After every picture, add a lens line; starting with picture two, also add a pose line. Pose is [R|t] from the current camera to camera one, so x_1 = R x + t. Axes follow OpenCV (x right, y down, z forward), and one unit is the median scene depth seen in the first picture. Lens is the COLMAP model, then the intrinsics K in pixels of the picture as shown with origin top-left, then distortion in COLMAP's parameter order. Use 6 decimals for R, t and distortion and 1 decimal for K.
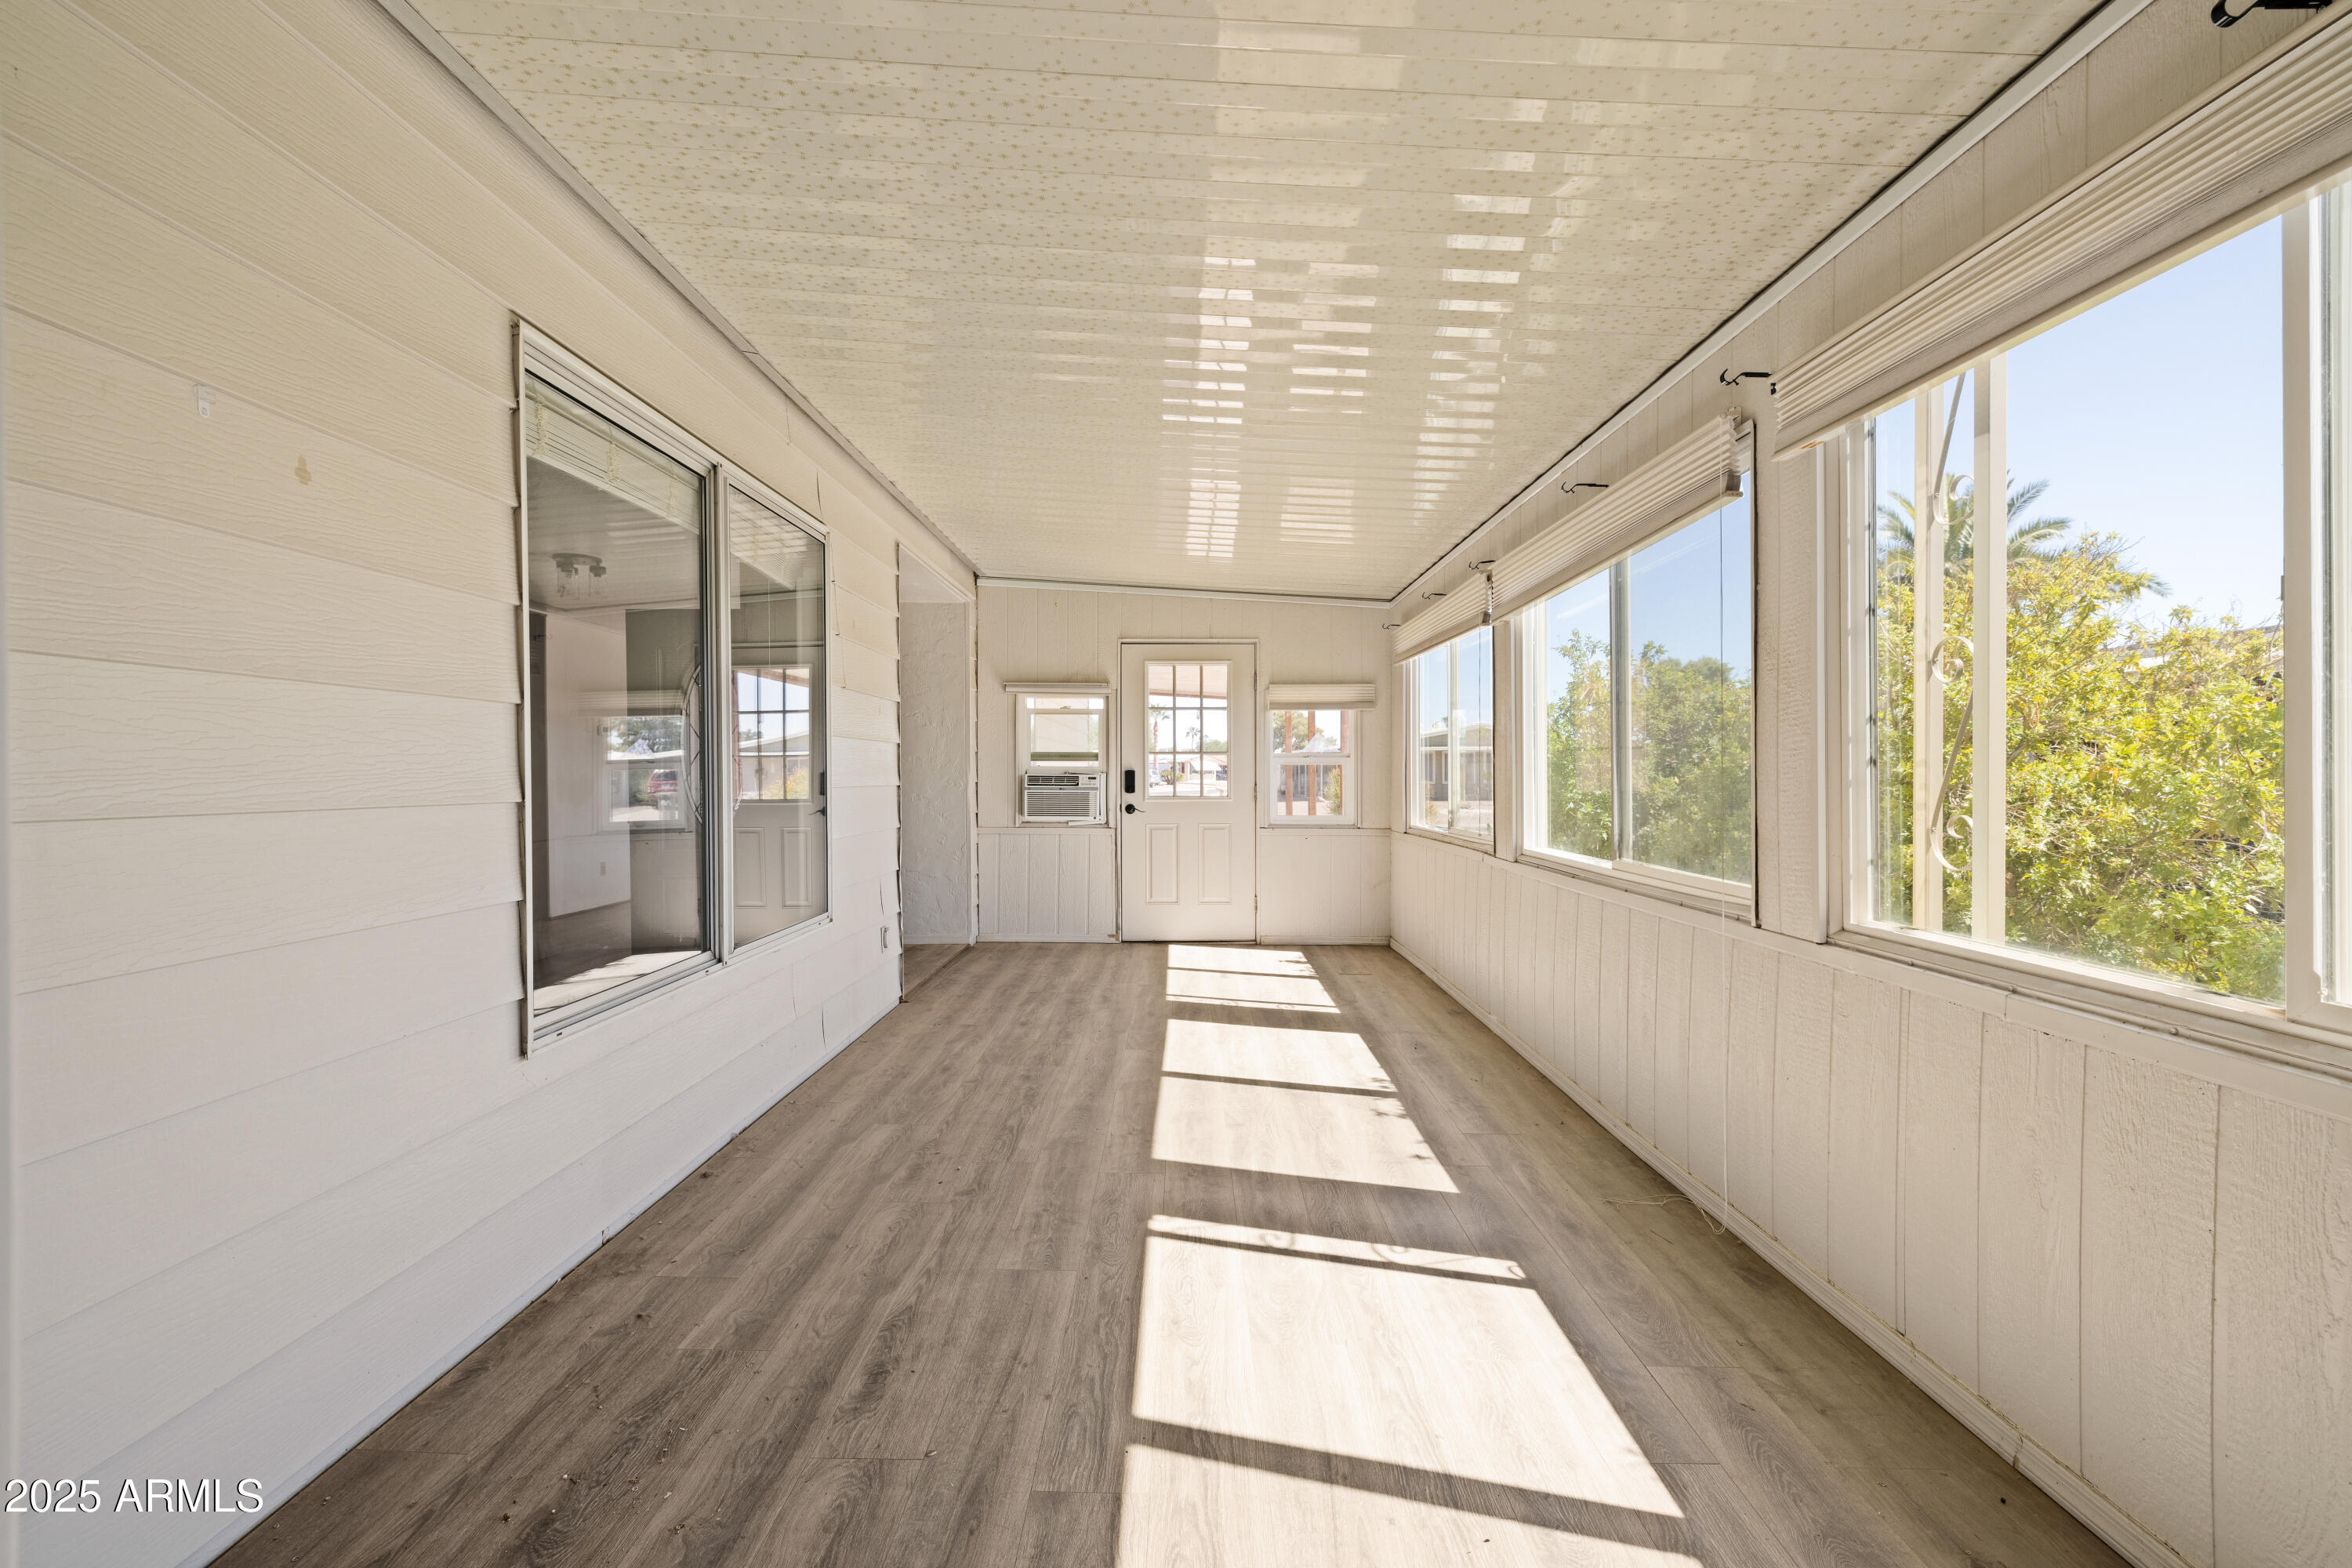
lens RADIAL K [[1002.6, 0, 1180.9], [0, 1002.6, 785.4], [0, 0, 1]] dist [-0.000418, 0.001168]
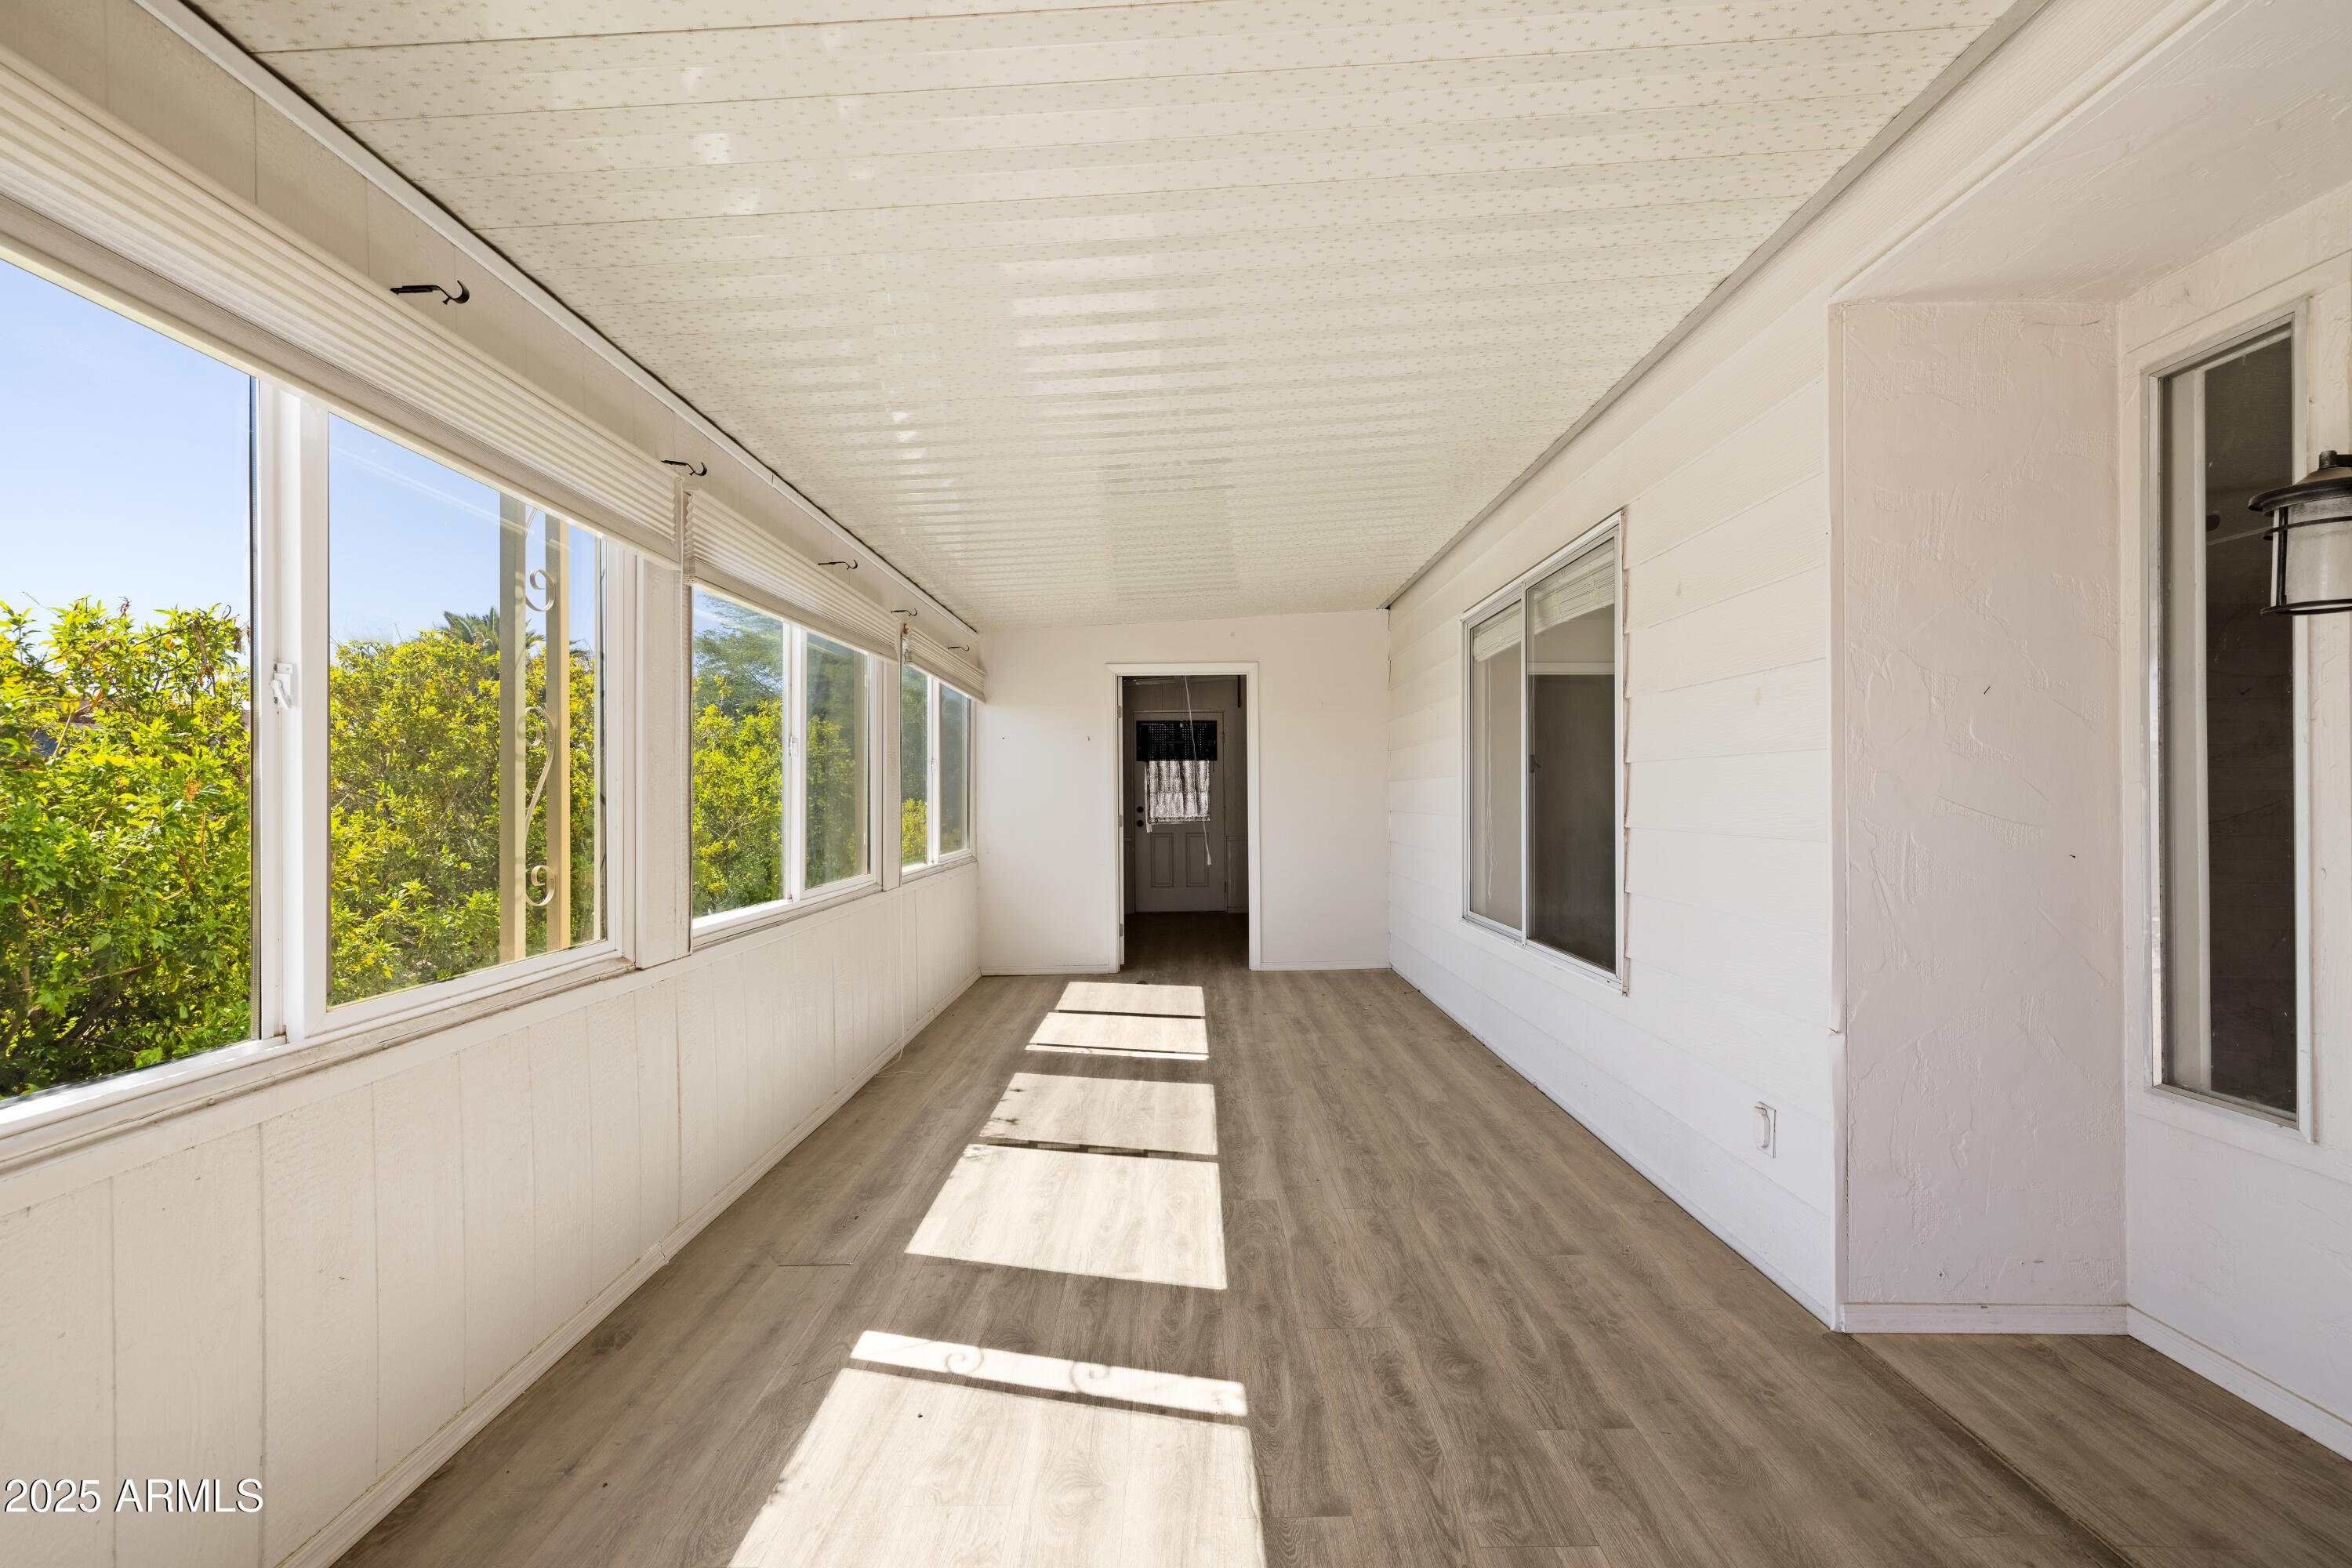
lens RADIAL K [[1002.6, 0, 1172.5], [0, 1002.6, 790.0], [0, 0, 1]] dist [-0.000418, 0.001168]
pose [[-0.999955, 0.008940, 0.003121, 0.016461], [0.008964, 0.999930, 0.007713, -0.043806], [-0.003051, 0.007740, -0.999965, 2.133071]]
